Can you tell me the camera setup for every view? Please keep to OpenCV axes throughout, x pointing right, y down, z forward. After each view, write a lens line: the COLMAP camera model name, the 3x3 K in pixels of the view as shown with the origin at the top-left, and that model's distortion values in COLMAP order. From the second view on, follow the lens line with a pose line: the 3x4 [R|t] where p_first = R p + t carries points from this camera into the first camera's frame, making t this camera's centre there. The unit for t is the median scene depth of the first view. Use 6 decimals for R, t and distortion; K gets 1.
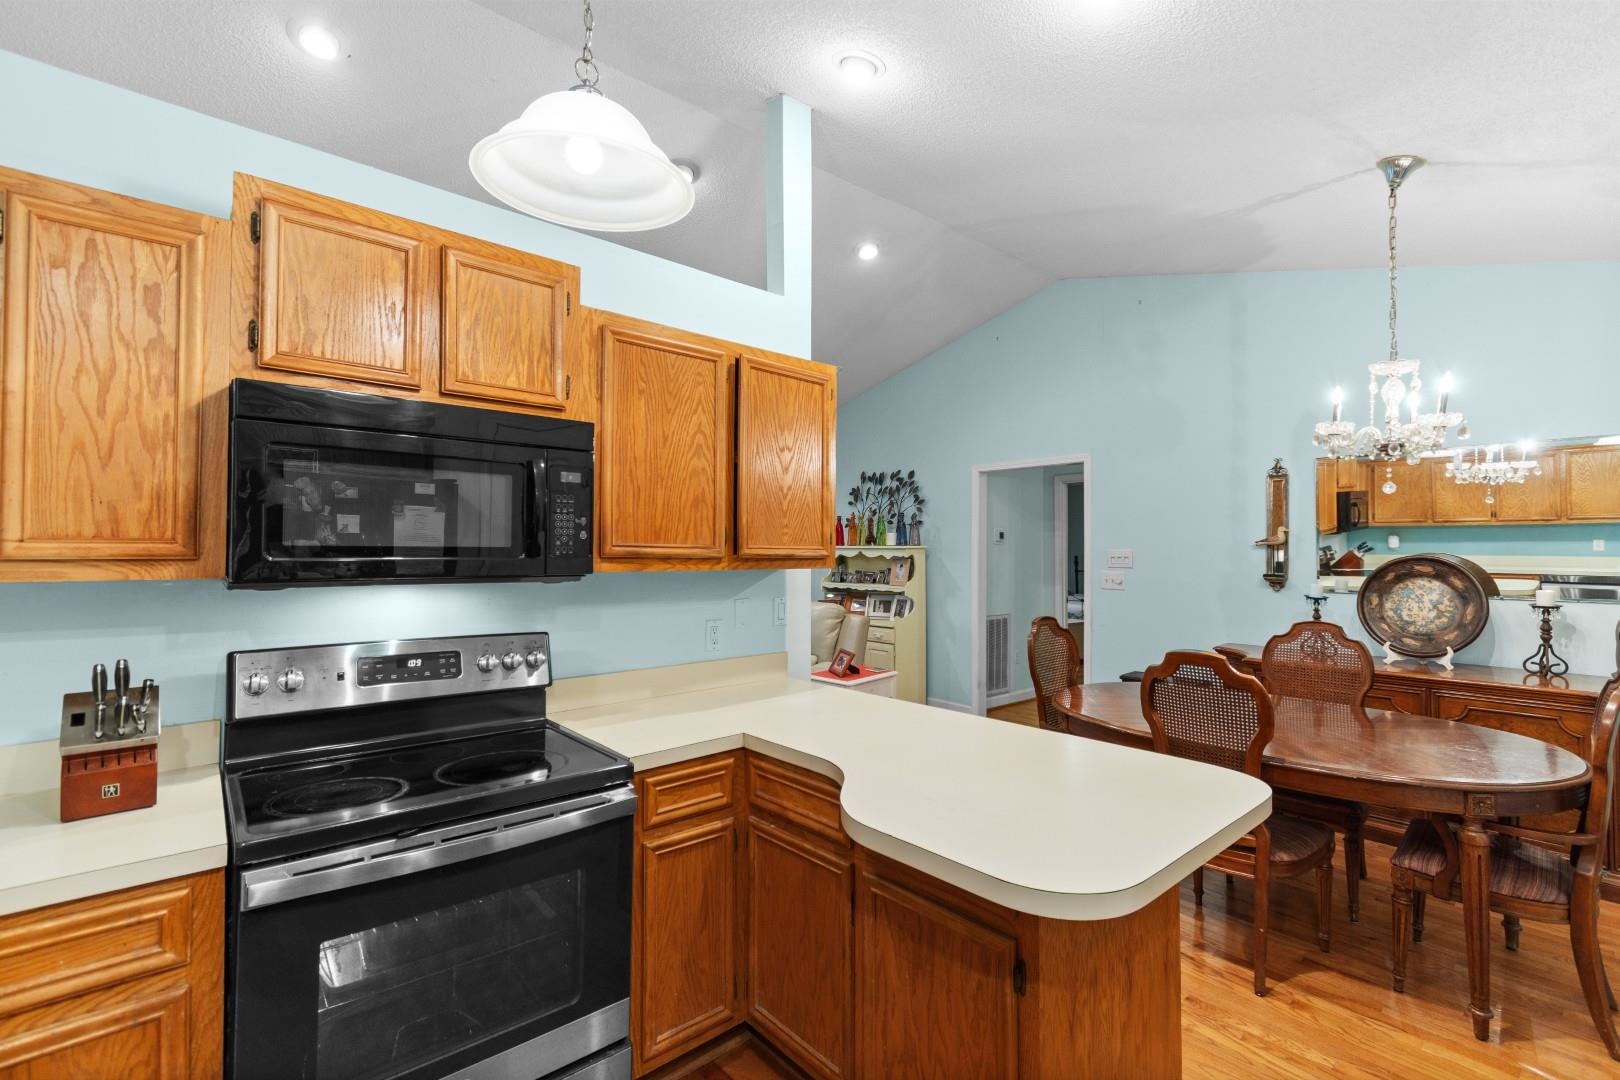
lens RADIAL K [[714.8, 0, 808.8], [0, 714.8, 538.9], [0, 0, 1]] dist [0.001544, -0.000394]
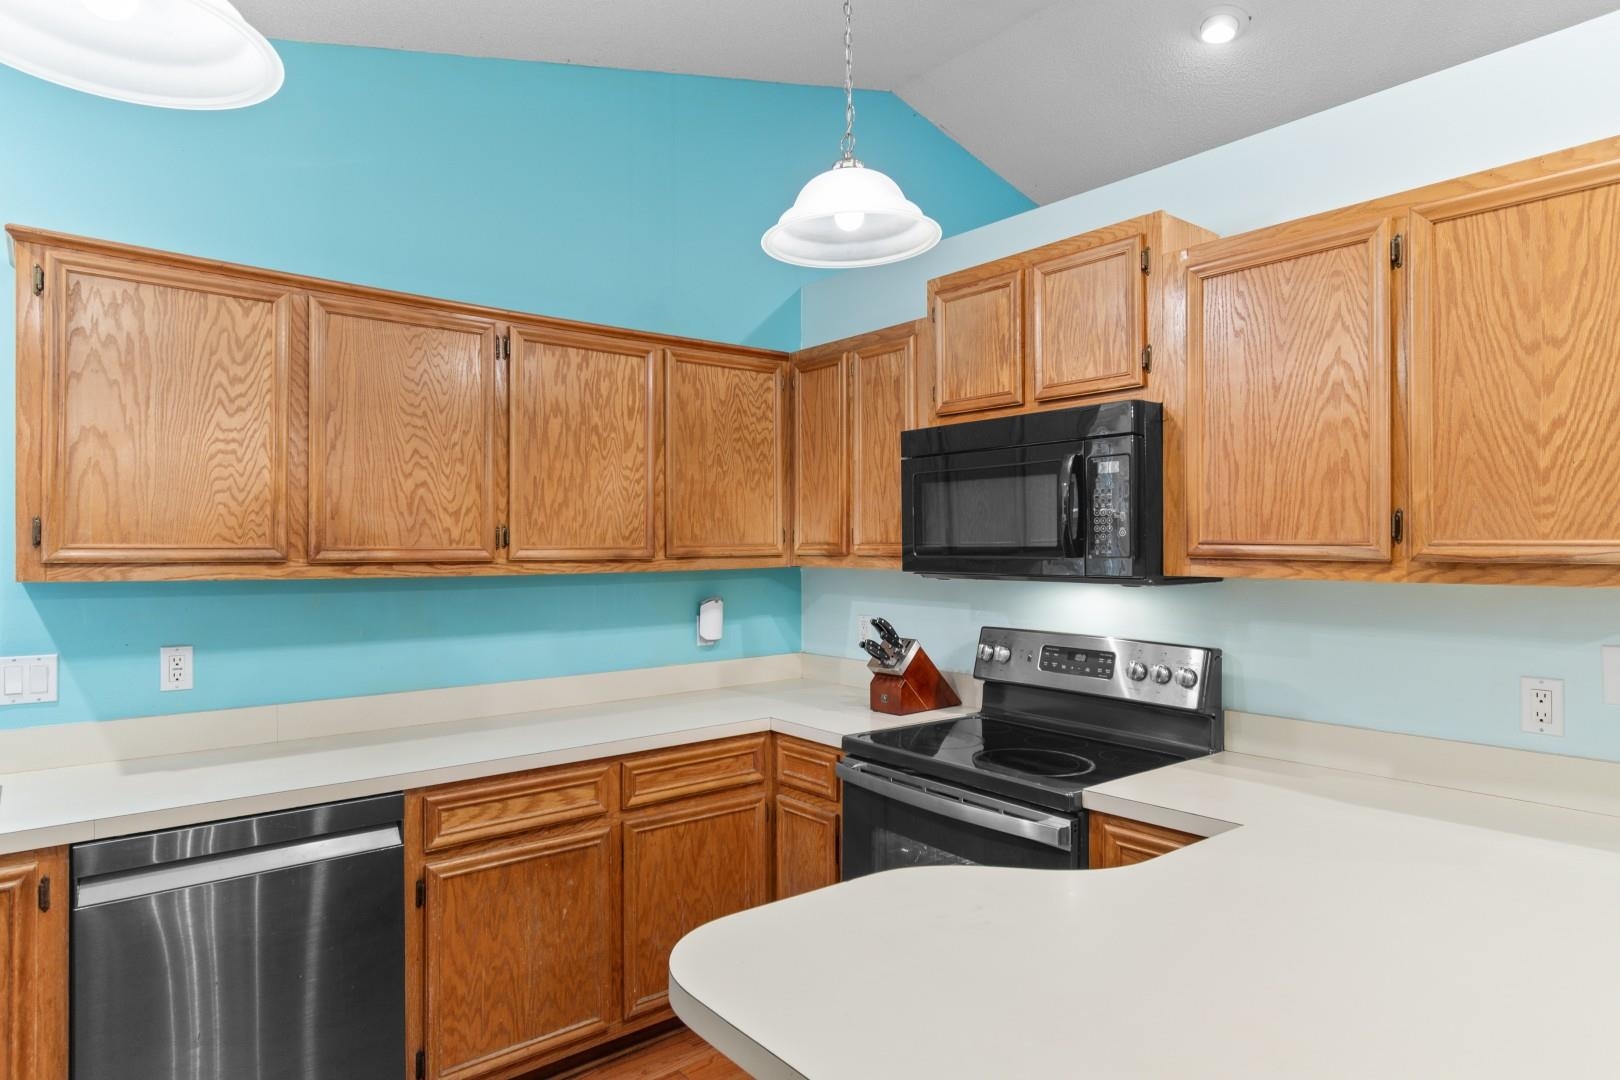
lens RADIAL K [[911.5, 0, 804.5], [0, 911.5, 537.0], [0, 0, 1]] dist [-0.004365, -0.000045]
pose [[-0.039863, -0.013909, -0.999108, 0.704289], [0.019754, 0.999697, -0.014705, 0.008134], [0.999010, -0.020323, -0.039576, 0.578821]]
